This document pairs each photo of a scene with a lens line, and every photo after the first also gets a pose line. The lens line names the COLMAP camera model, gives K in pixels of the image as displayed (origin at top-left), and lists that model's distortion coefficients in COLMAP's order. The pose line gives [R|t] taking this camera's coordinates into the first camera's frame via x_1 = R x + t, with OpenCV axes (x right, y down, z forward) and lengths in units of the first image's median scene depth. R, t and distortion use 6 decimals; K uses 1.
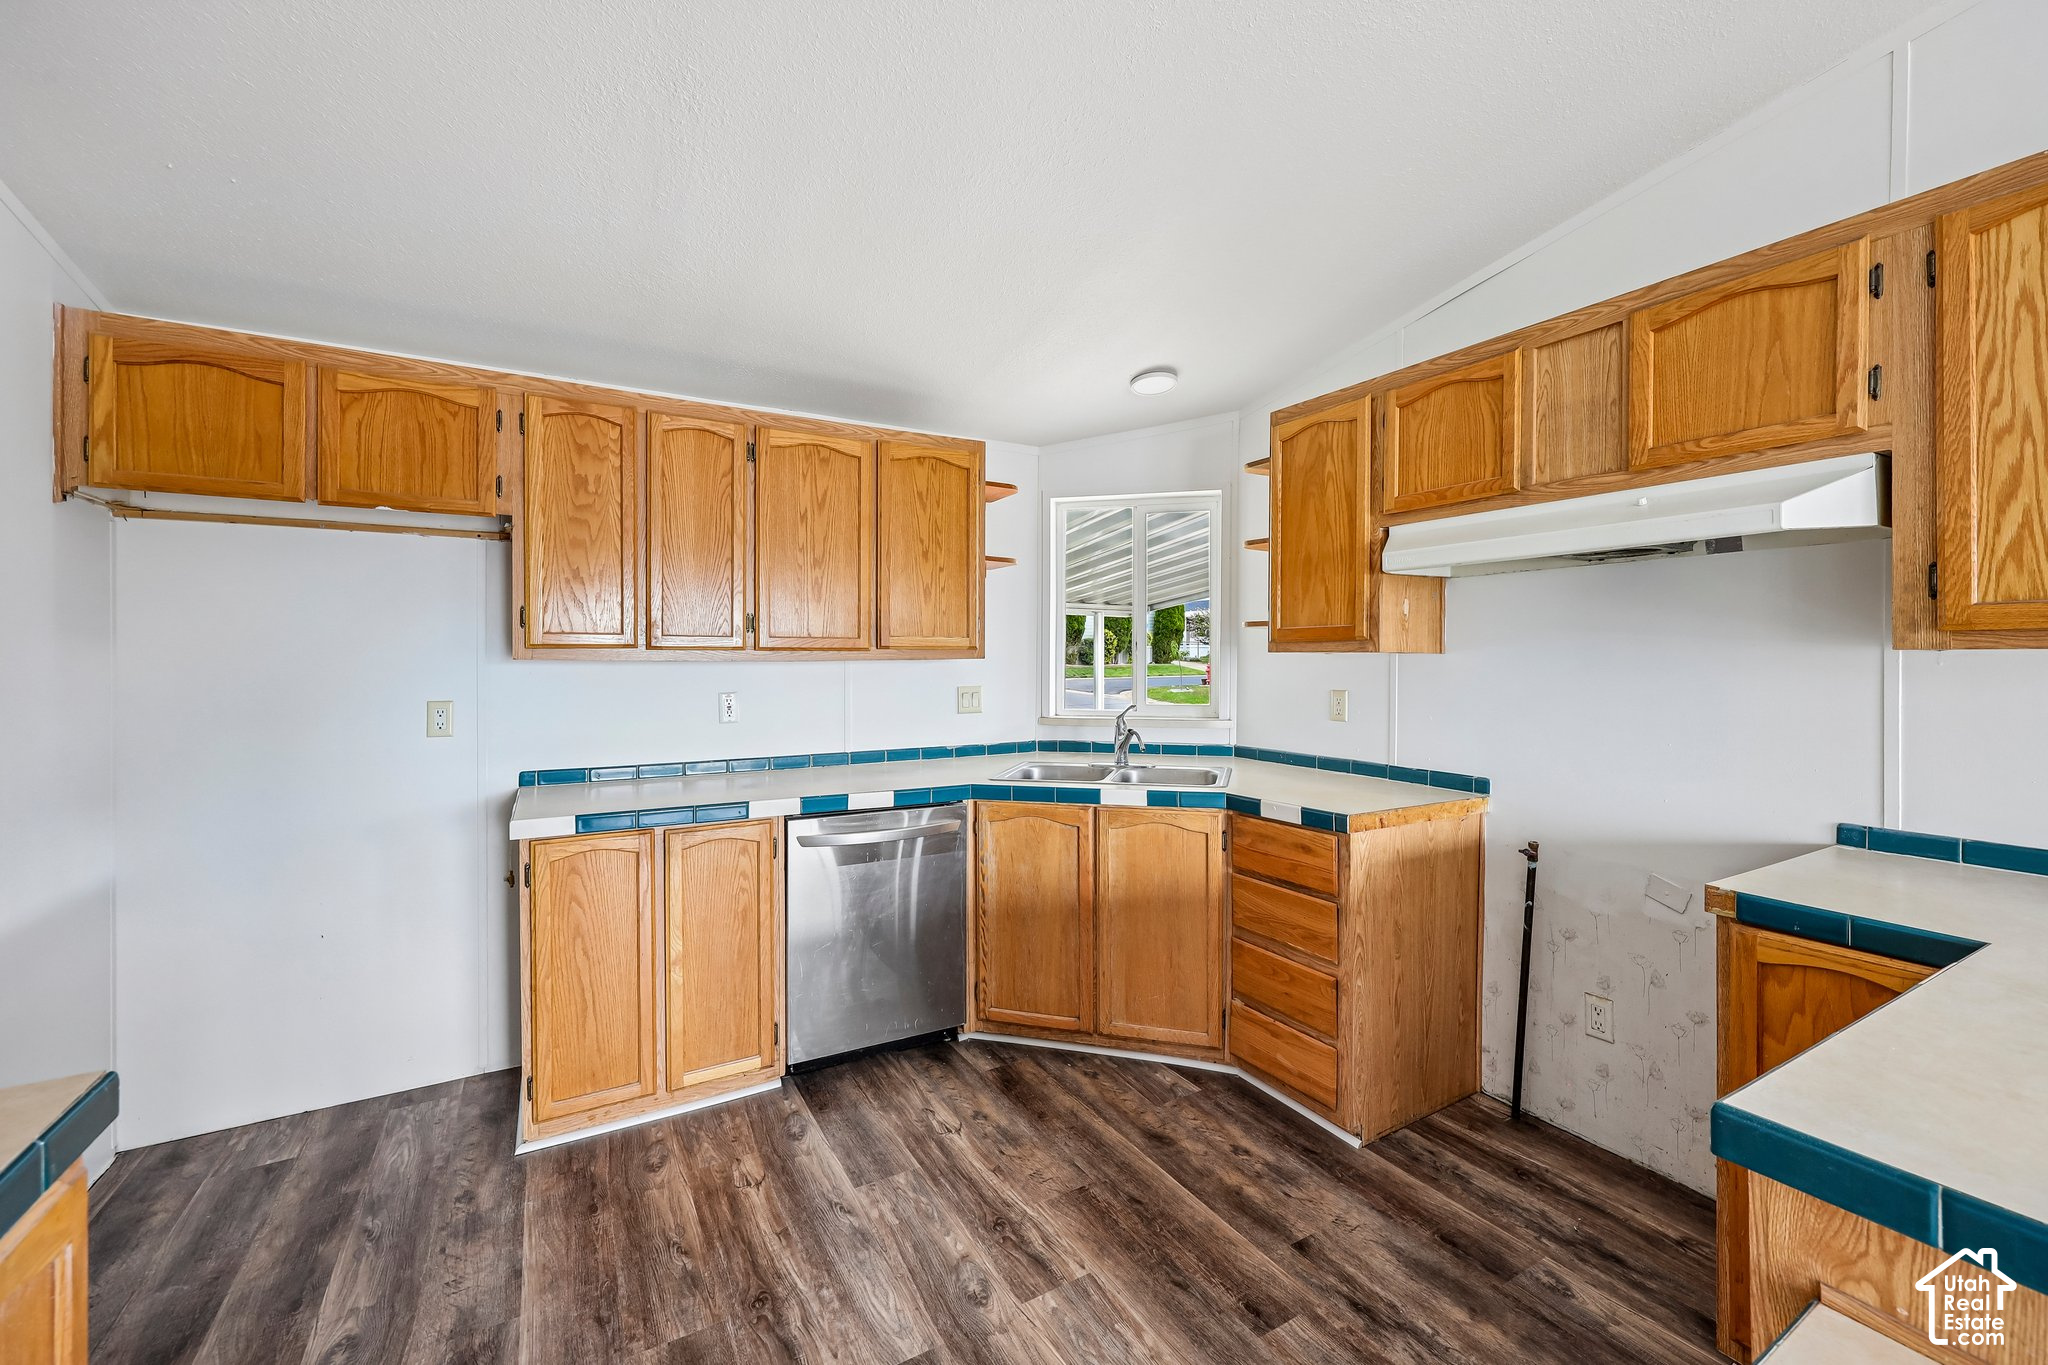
lens RADIAL K [[825.6, 0, 1027.2], [0, 825.6, 670.8], [0, 0, 1]] dist [0.001057, 0.000634]
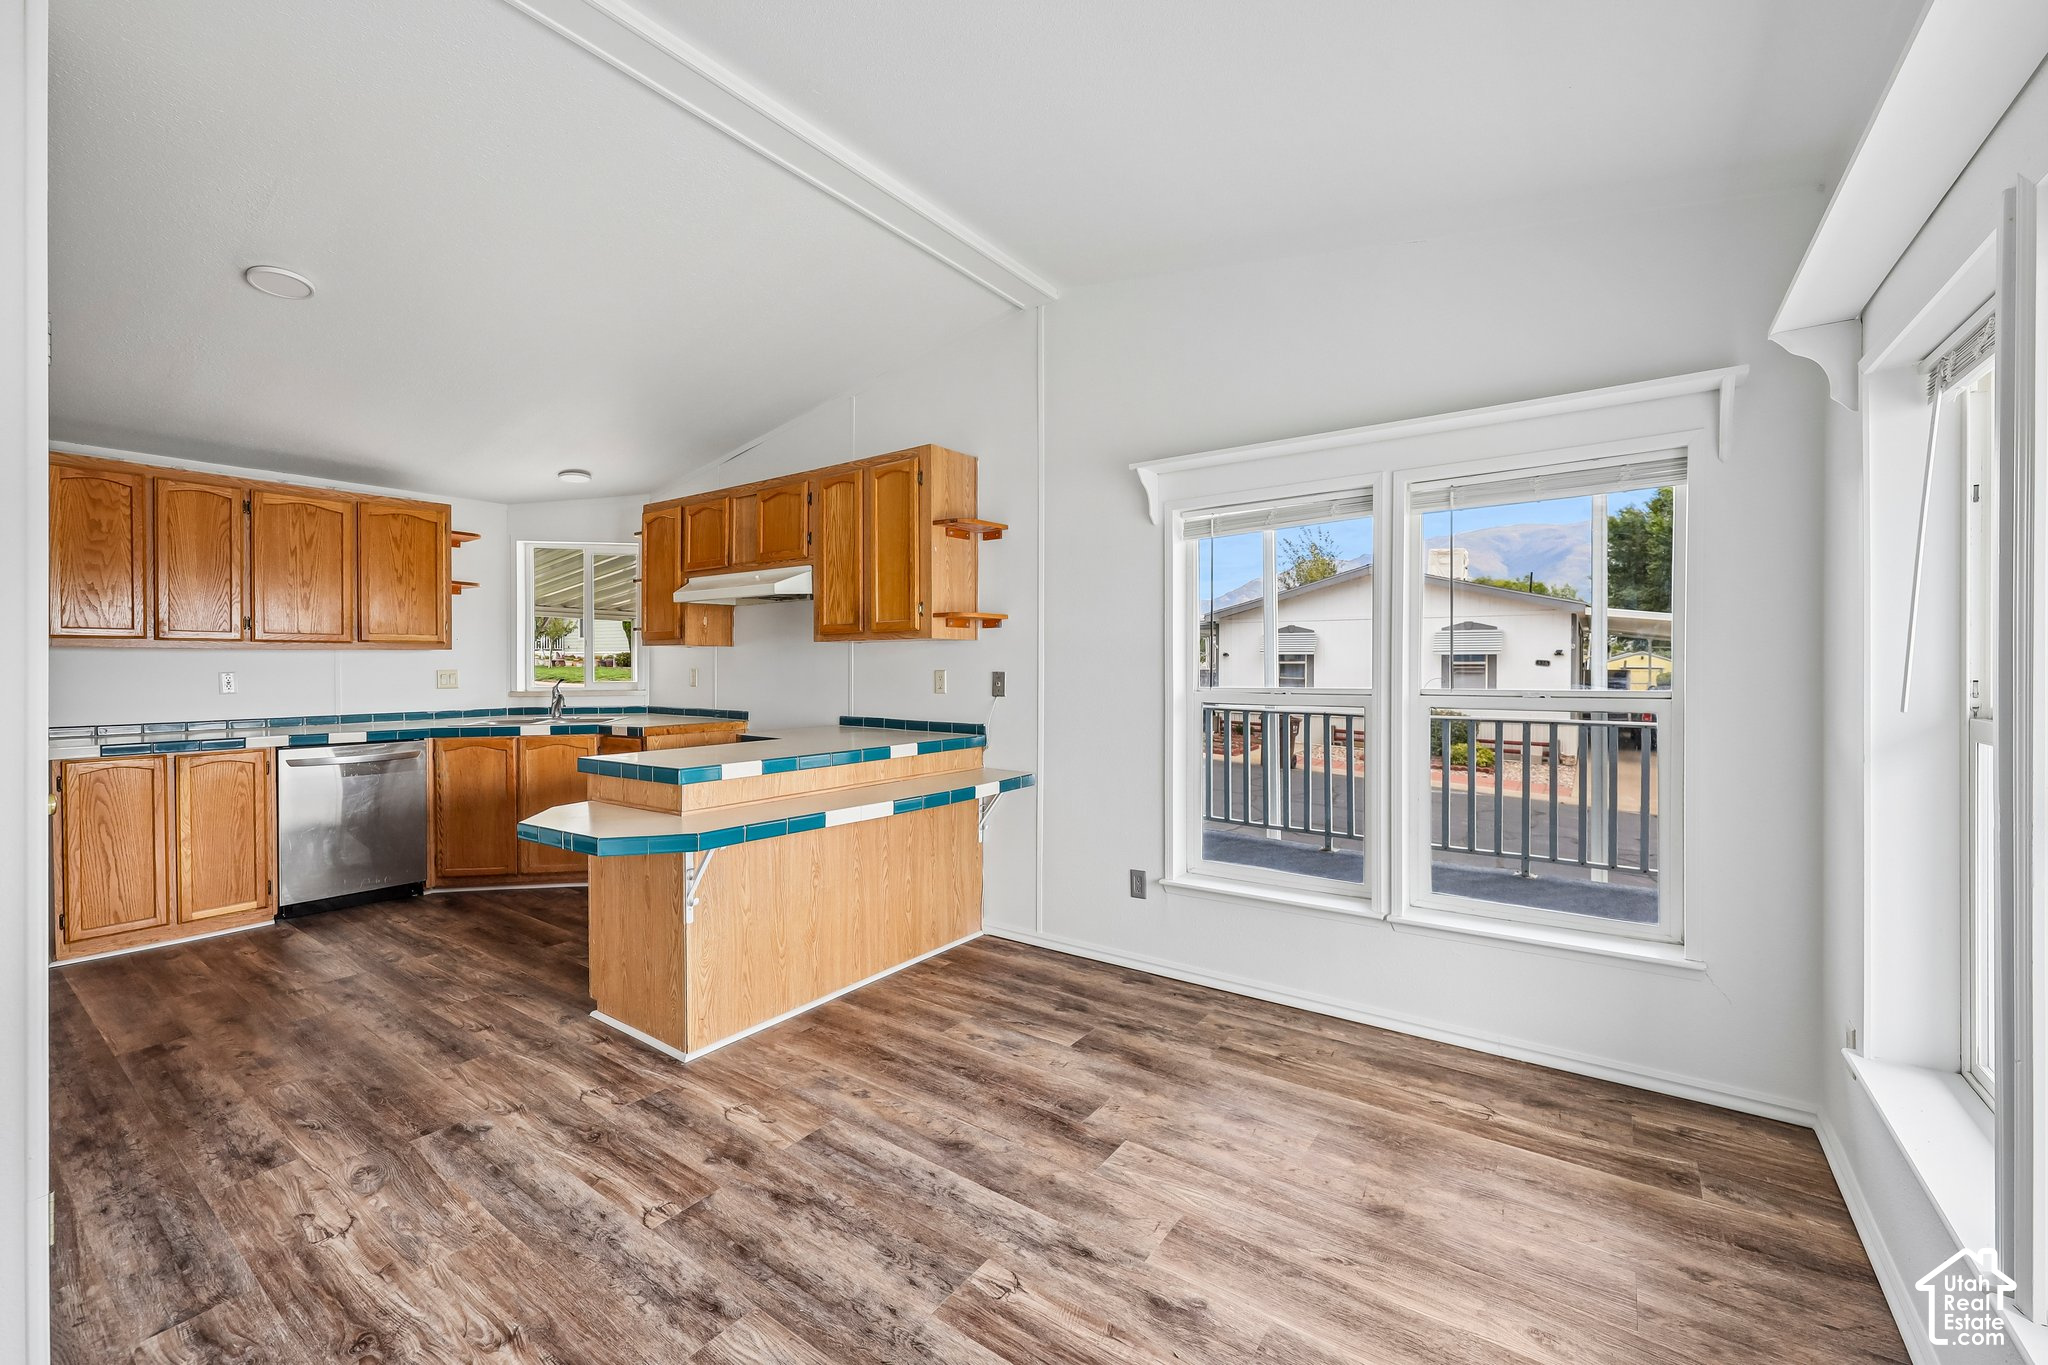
lens RADIAL K [[825.6, 0, 1022.6], [0, 825.6, 675.5], [0, 0, 1]] dist [0.001057, 0.000634]
pose [[0.913194, -0.007269, 0.407461, 0.343675], [0.008426, 0.999964, -0.001045, 0.051429], [-0.407439, 0.004387, 0.913222, -0.958595]]
